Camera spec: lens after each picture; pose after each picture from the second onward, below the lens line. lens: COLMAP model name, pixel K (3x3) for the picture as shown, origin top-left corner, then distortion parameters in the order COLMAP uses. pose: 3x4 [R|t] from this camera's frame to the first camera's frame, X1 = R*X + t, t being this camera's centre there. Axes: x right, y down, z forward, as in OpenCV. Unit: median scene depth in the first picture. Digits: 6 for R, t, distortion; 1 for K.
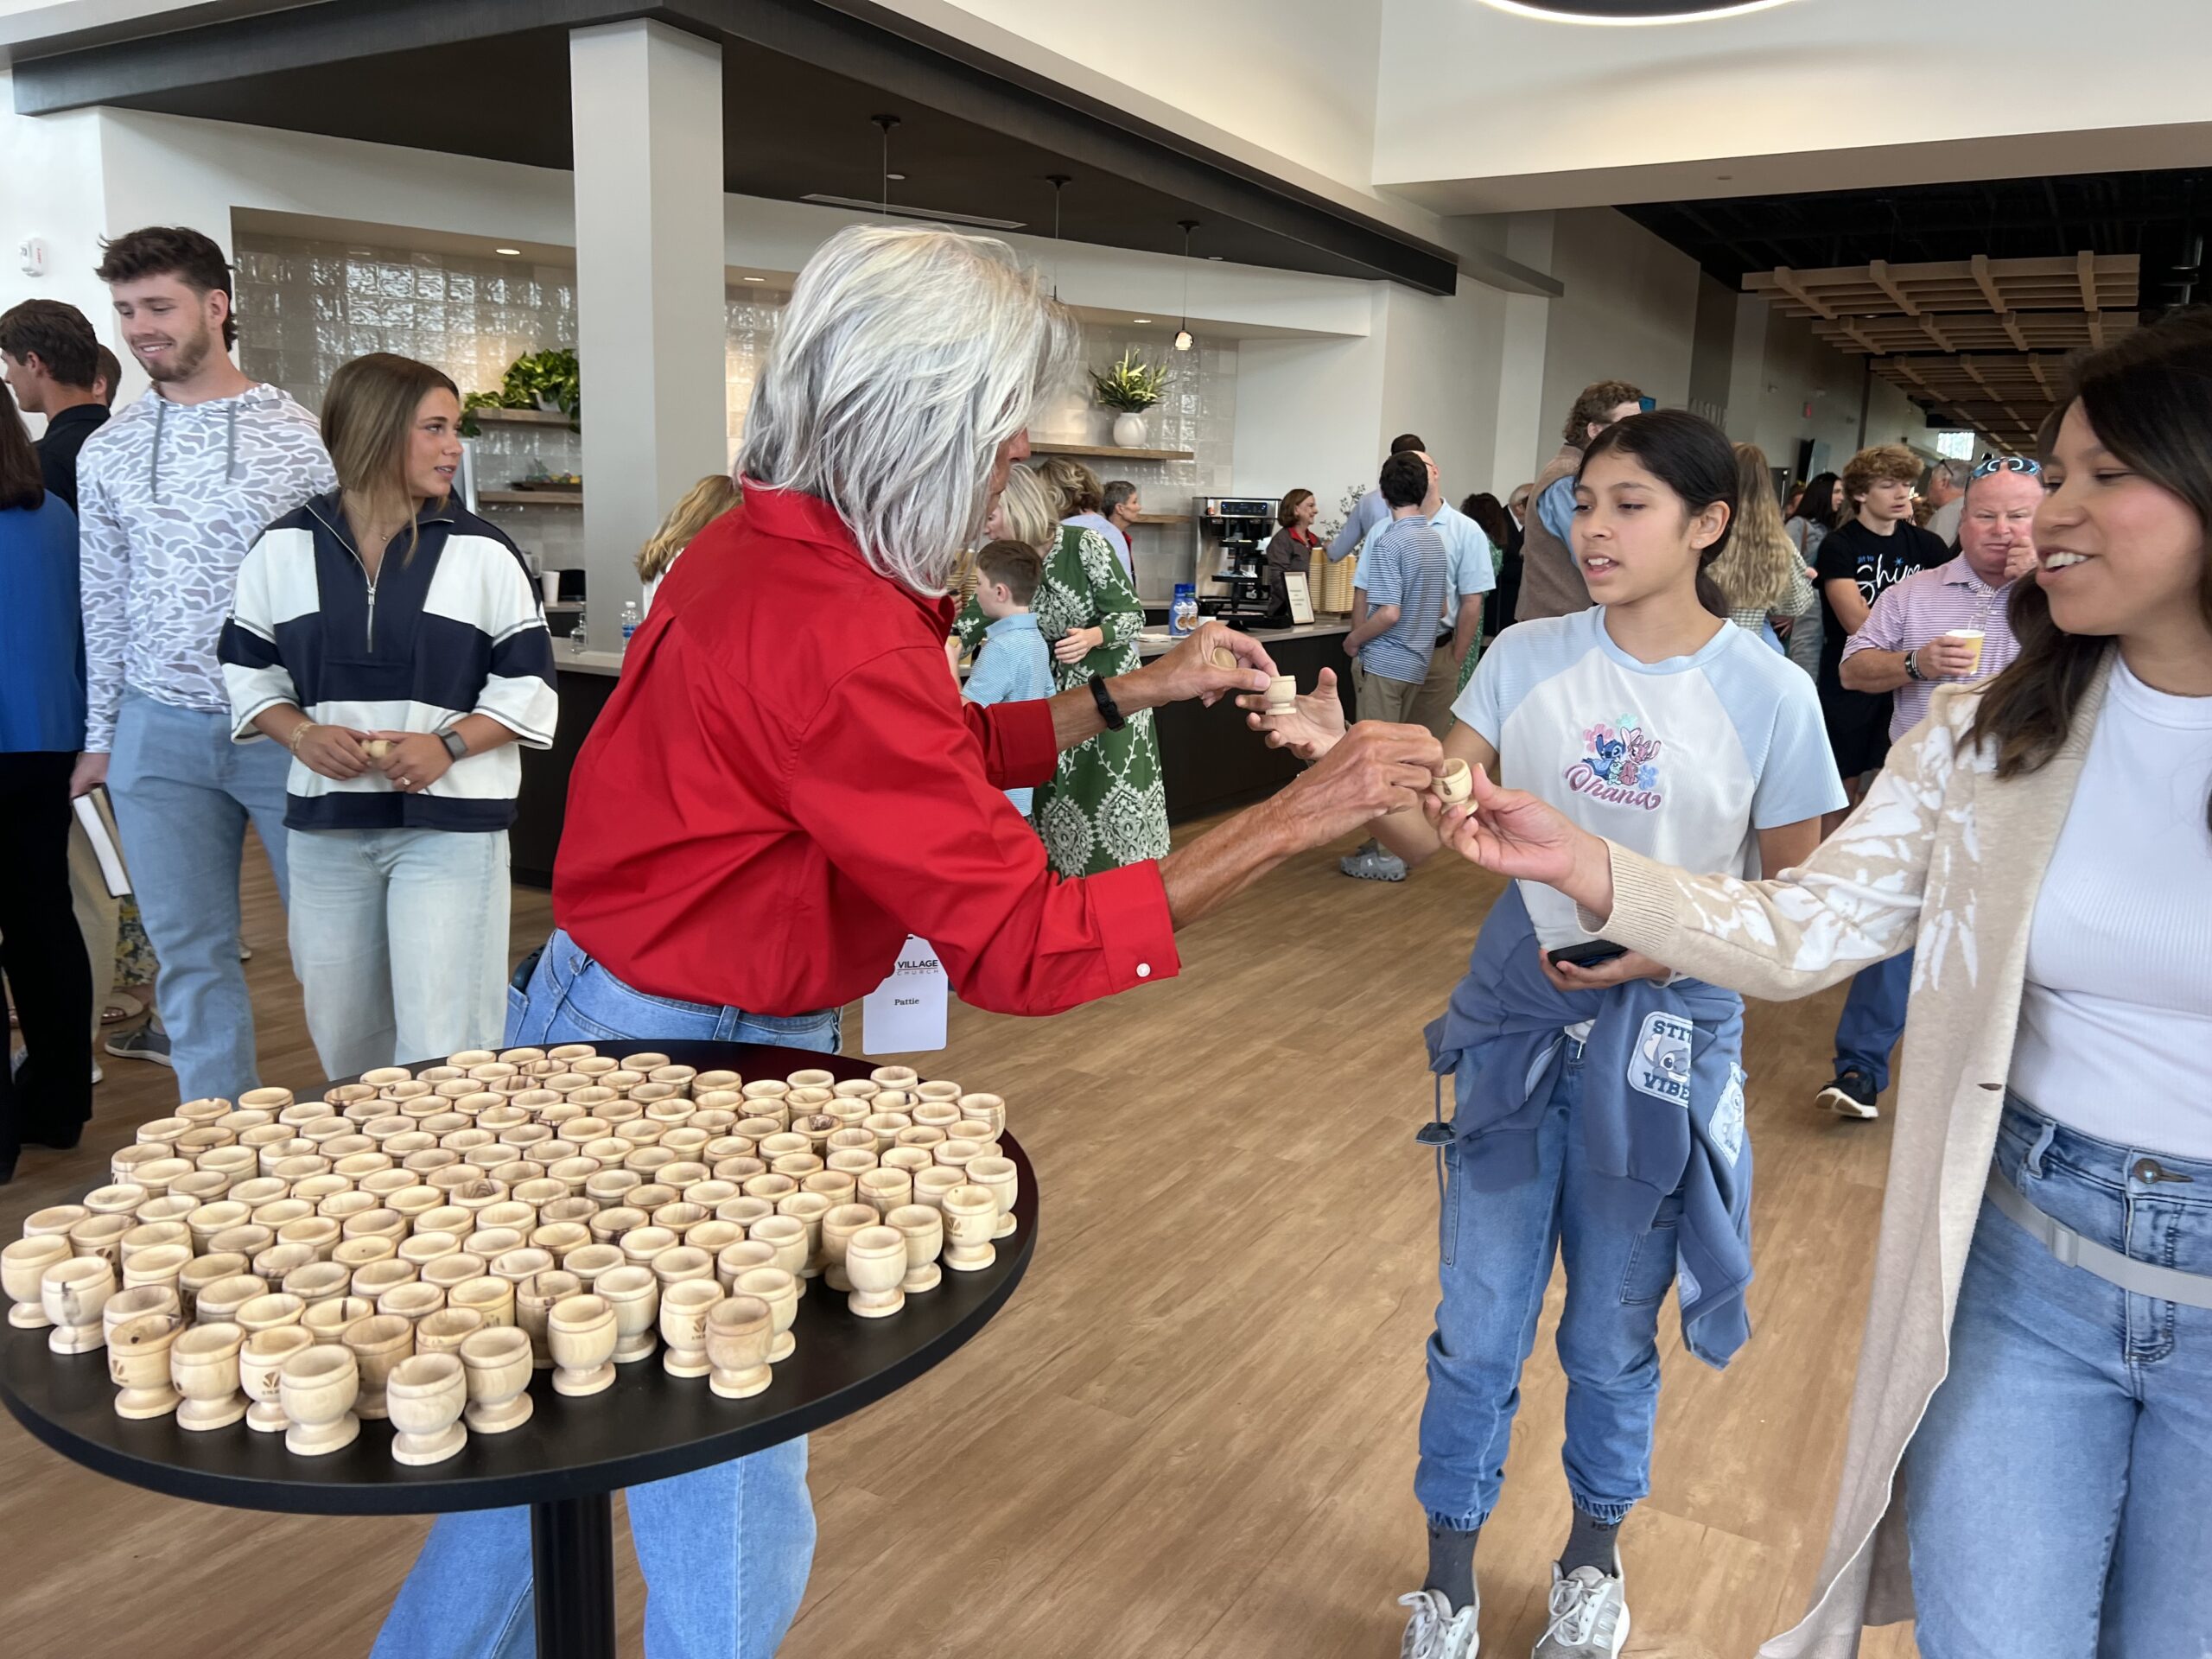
lens RADIAL K [[1663.9, 0, 1101.4], [0, 1663.9, 834.2], [0, 0, 1]] dist [0.009911, 0.000098]
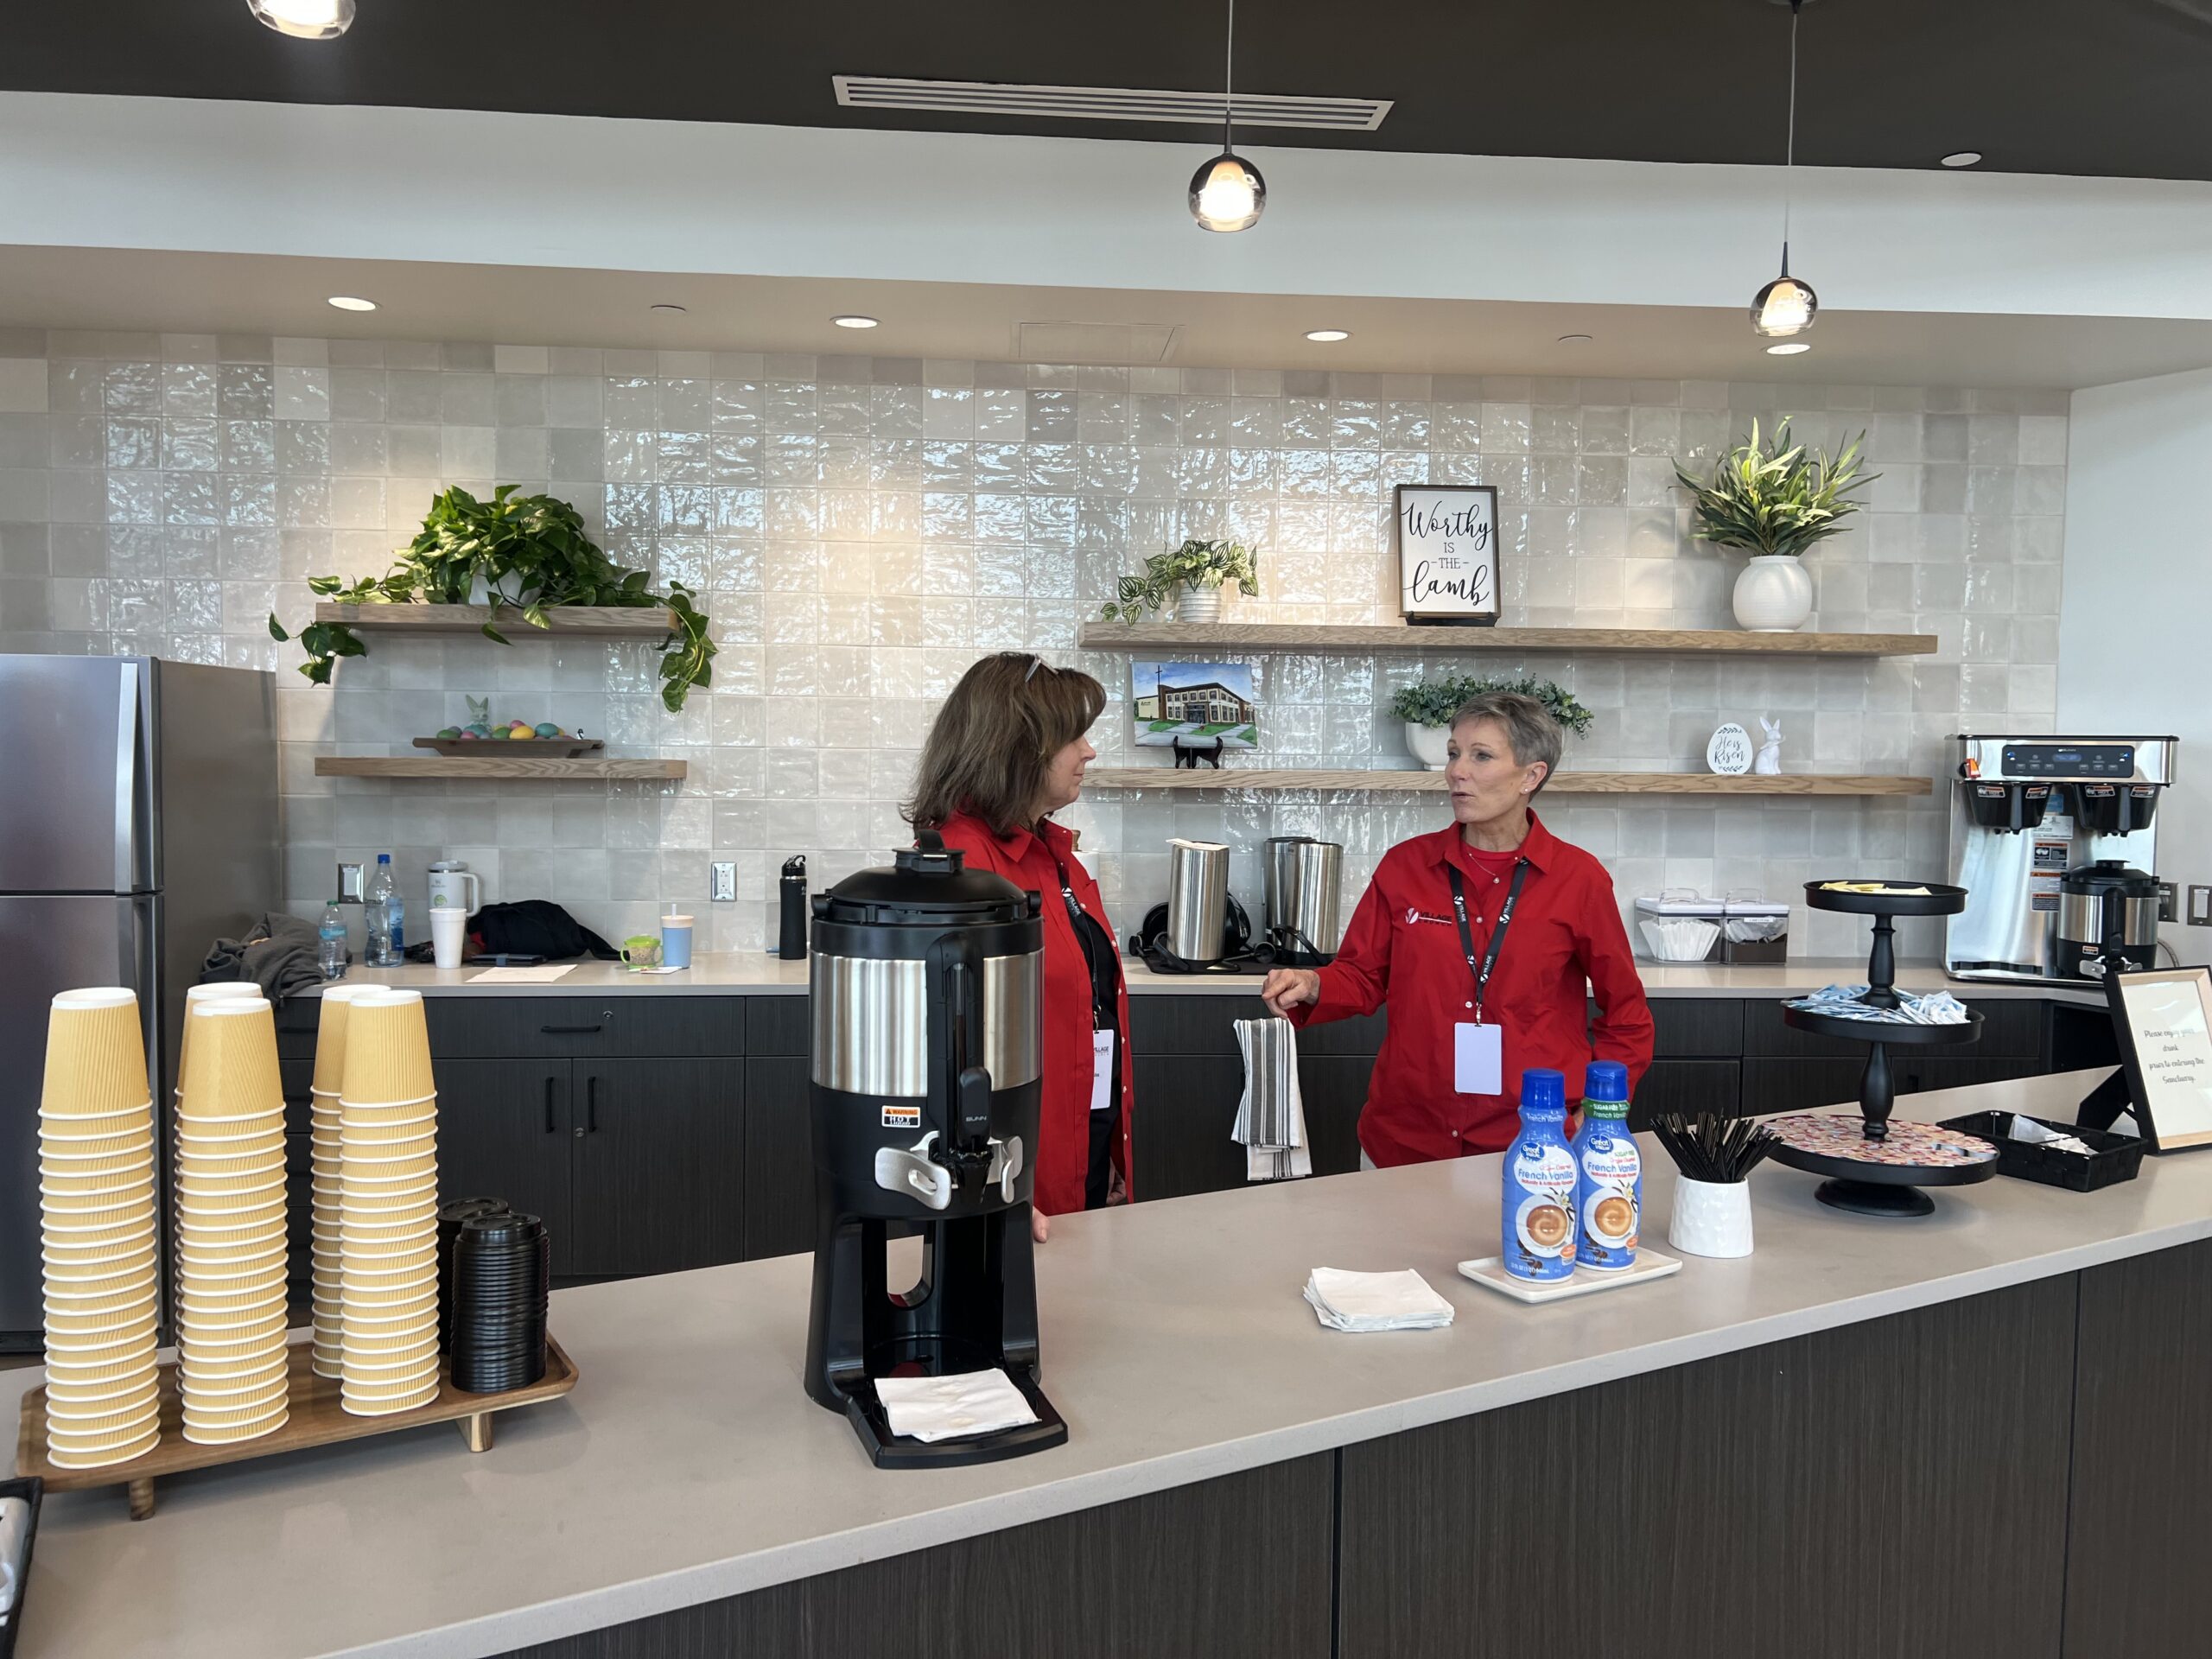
lens RADIAL K [[1663.9, 0, 1104.3], [0, 1663.9, 814.6], [0, 0, 1]] dist [0.009911, 0.000098]
pose [[0.872677, 0.000769, -0.488297, 0.080146], [-0.077469, 0.987551, -0.136896, -0.107301], [0.482113, 0.157294, 0.861873, 0.531321]]
